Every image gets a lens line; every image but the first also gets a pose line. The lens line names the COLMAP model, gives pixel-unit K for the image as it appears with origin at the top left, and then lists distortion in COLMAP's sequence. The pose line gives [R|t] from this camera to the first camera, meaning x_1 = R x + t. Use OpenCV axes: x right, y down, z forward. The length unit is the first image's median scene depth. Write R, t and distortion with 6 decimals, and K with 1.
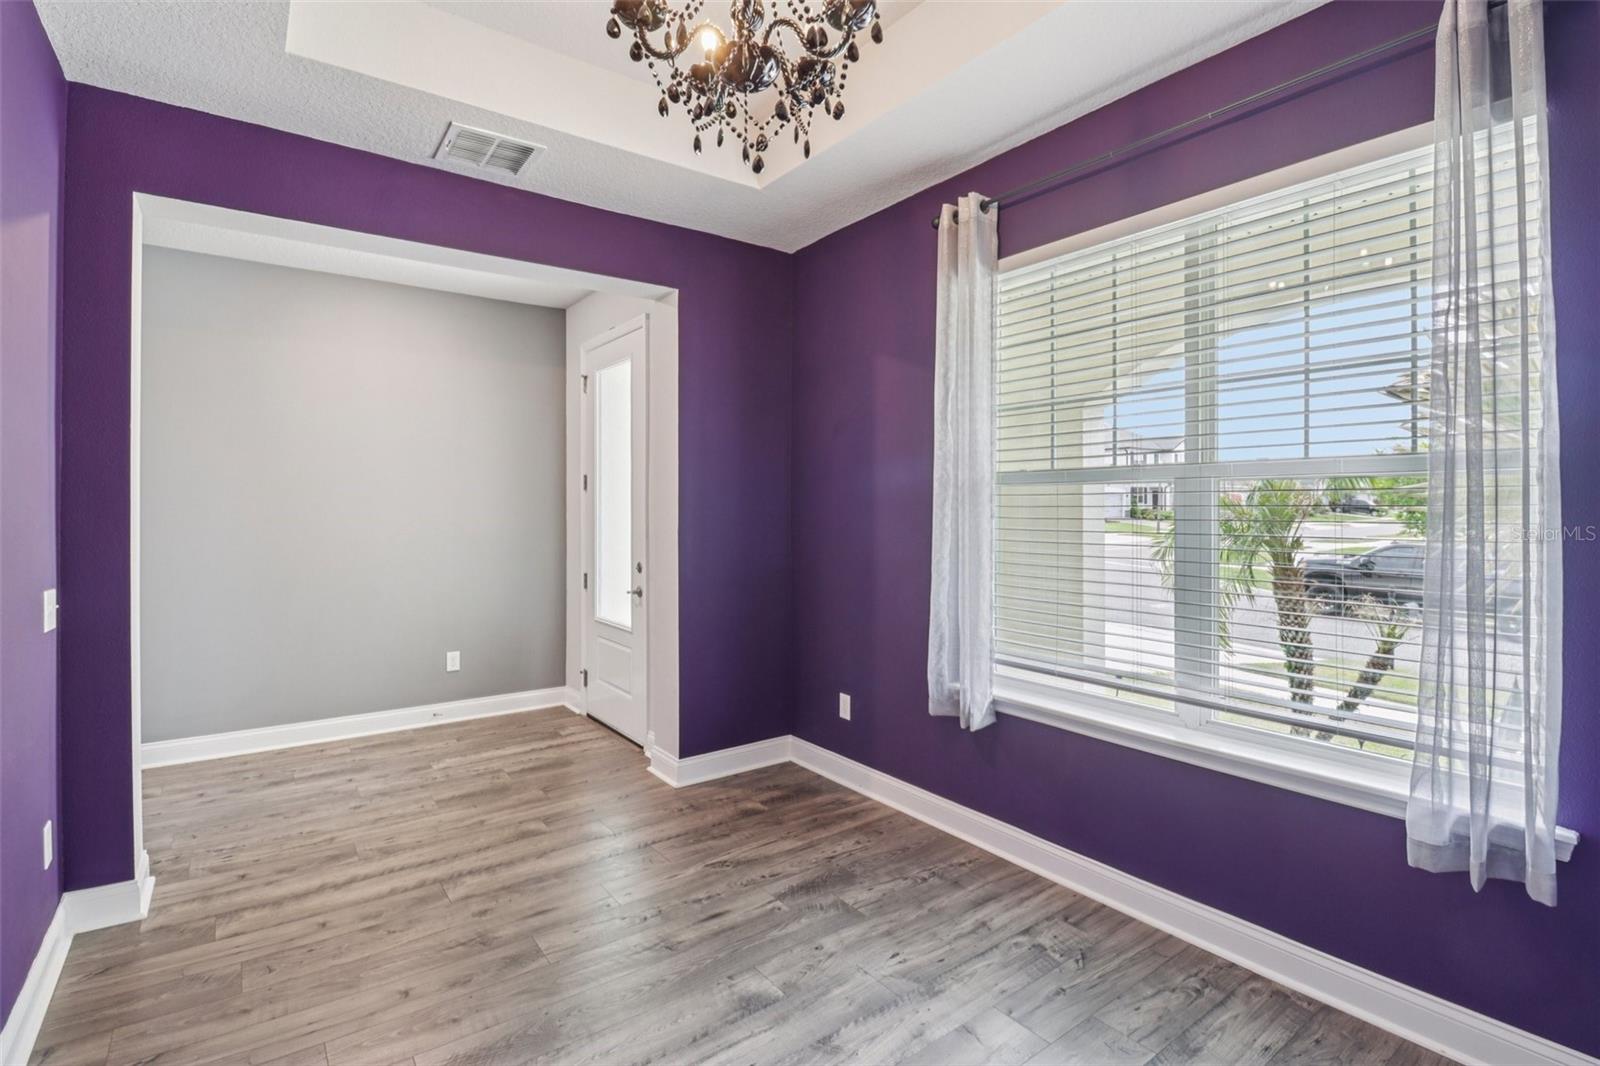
lens RADIAL K [[753.2, 0, 804.5], [0, 753.2, 504.6], [0, 0, 1]] dist [-0.000070, -0.008110]
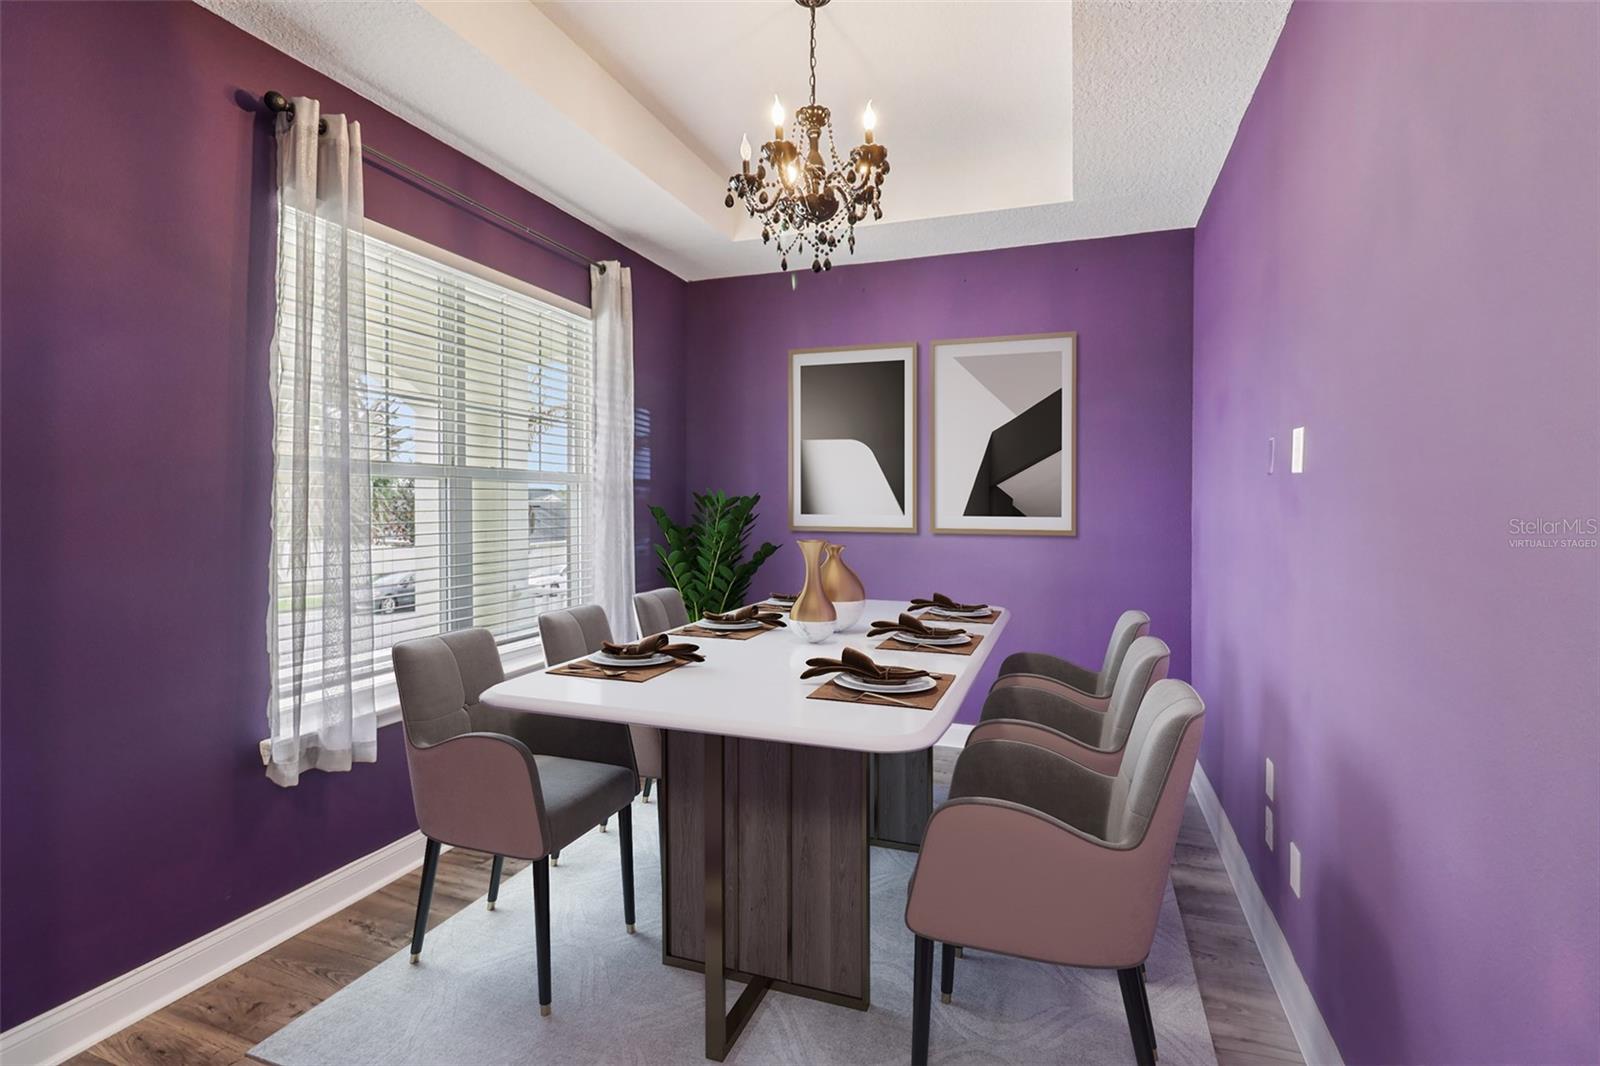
lens RADIAL K [[753.2, 0, 804.5], [0, 753.2, 504.6], [0, 0, 1]] dist [-0.000070, -0.008110]
pose [[-0.549835, 0.001168, 0.835272, -0.727013], [0.000453, 0.999999, -0.001100, 0.009514], [-0.835273, -0.000226, -0.549835, 1.012580]]
